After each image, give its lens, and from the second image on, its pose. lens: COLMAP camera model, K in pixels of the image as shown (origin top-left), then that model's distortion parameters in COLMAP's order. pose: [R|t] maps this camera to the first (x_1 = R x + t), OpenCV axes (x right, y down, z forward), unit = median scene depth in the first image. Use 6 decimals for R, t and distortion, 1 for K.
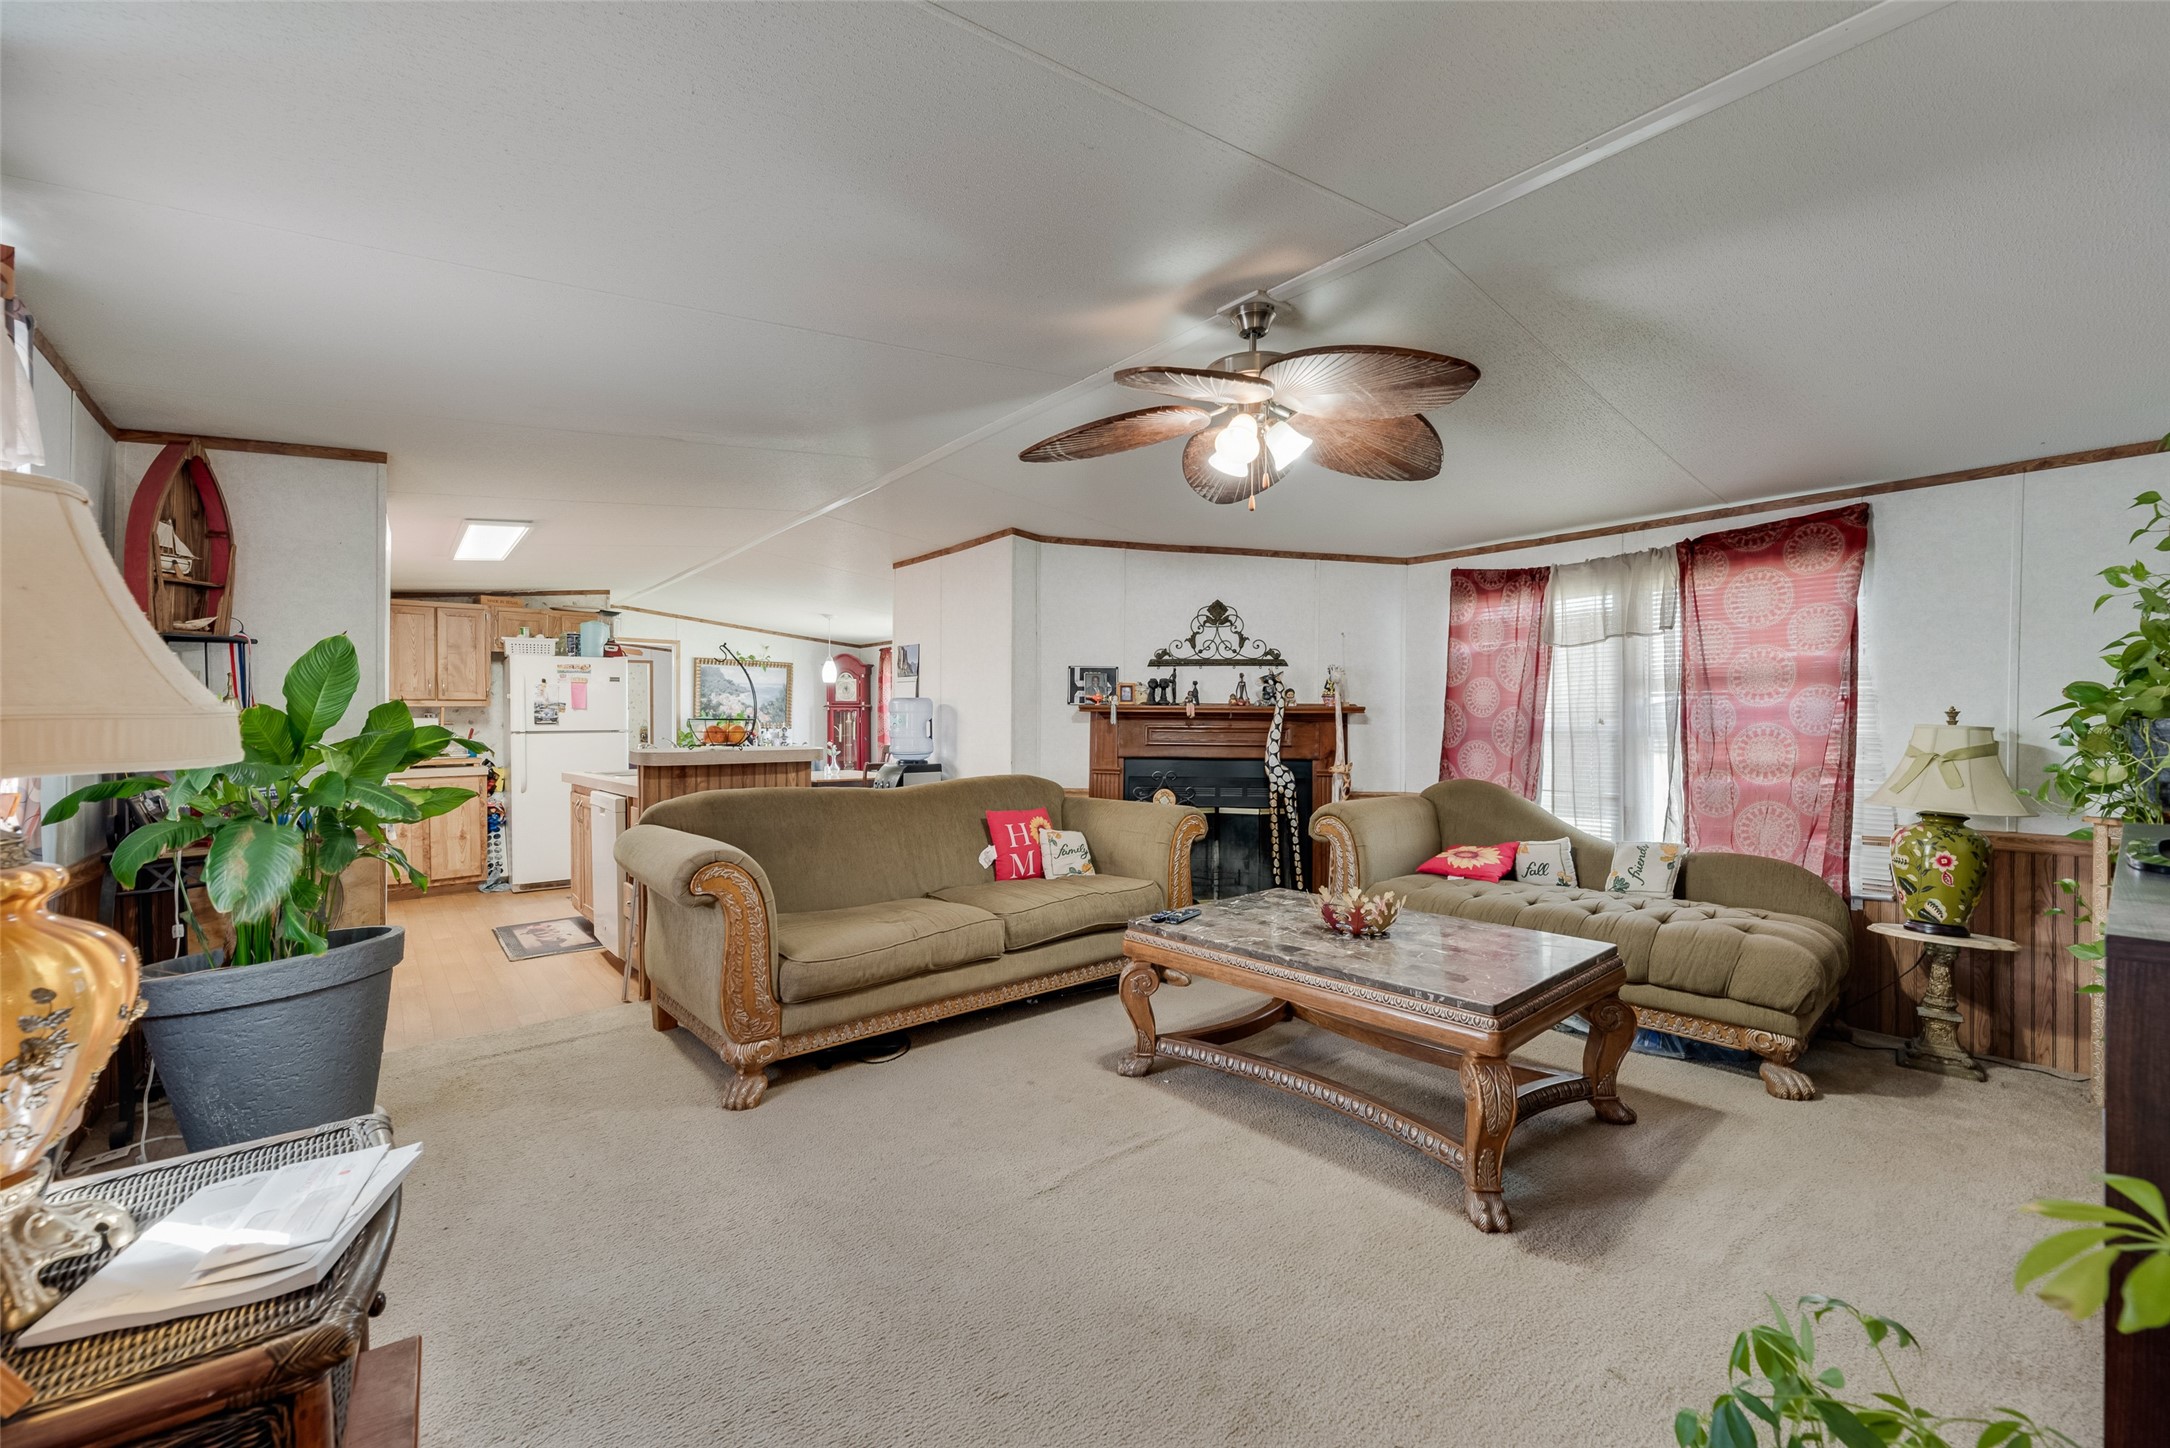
lens RADIAL K [[885.0, 0, 1090.8], [0, 885.0, 733.4], [0, 0, 1]] dist [-0.002009, -0.000193]
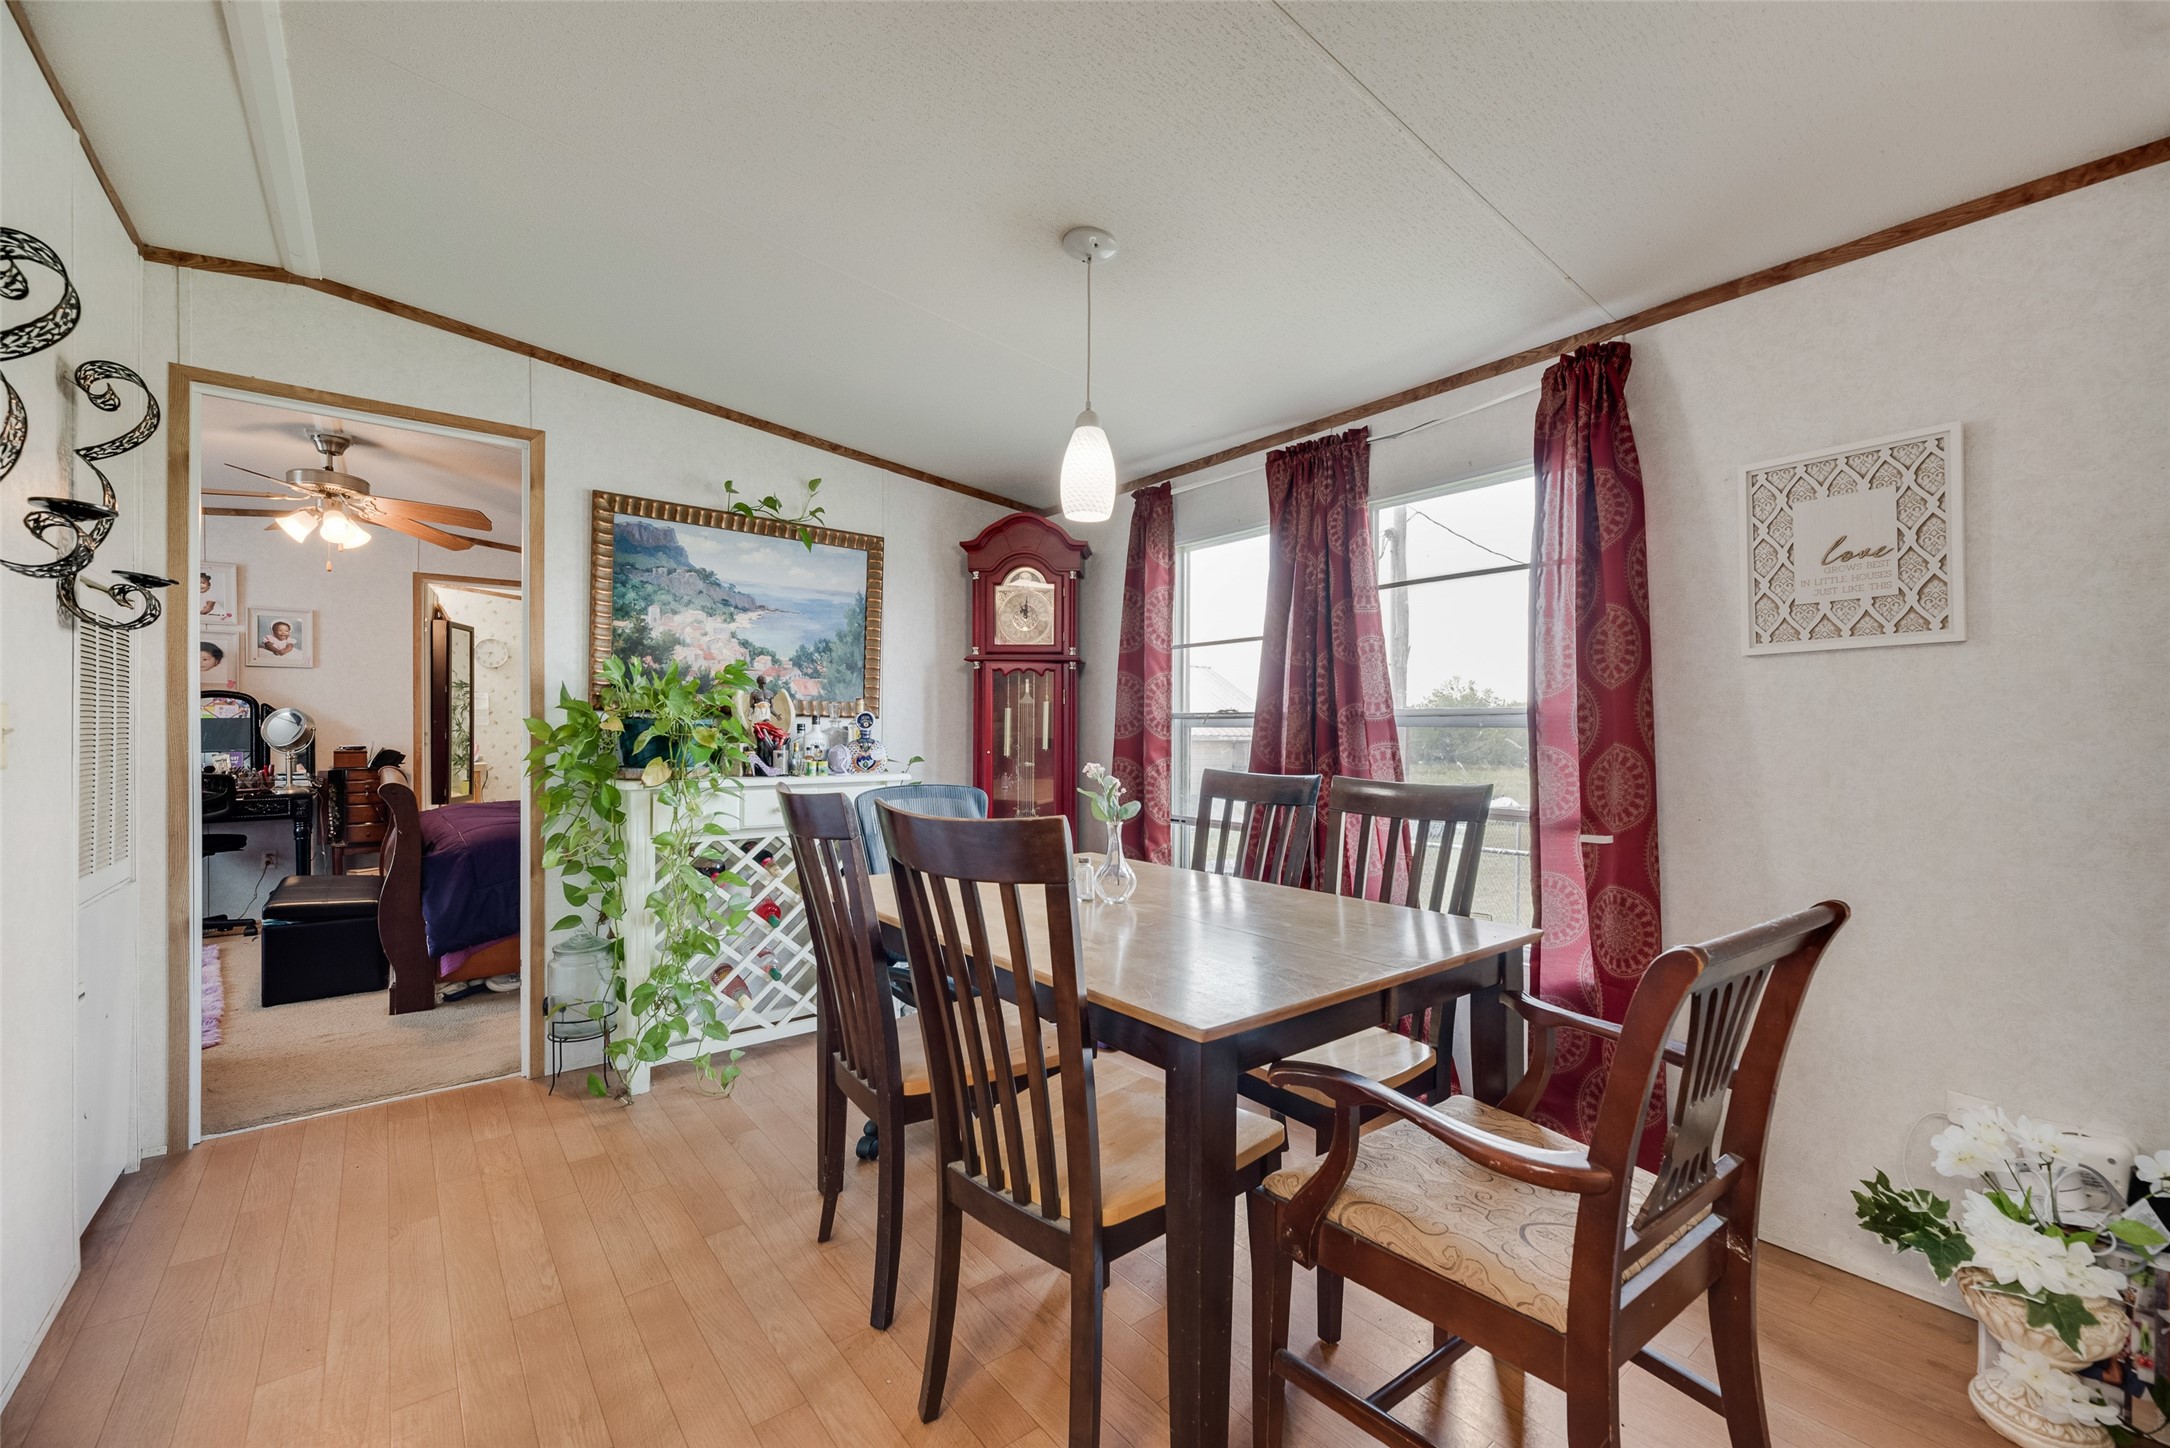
lens RADIAL K [[890.2, 0, 1084.0], [0, 890.2, 715.8], [0, 0, 1]] dist [-0.003353, -0.000366]
pose [[0.999892, 0.000850, -0.014659, -0.254364], [-0.001035, 0.999920, -0.012641, -0.001616], [0.014648, 0.012655, 0.999813, 0.650648]]
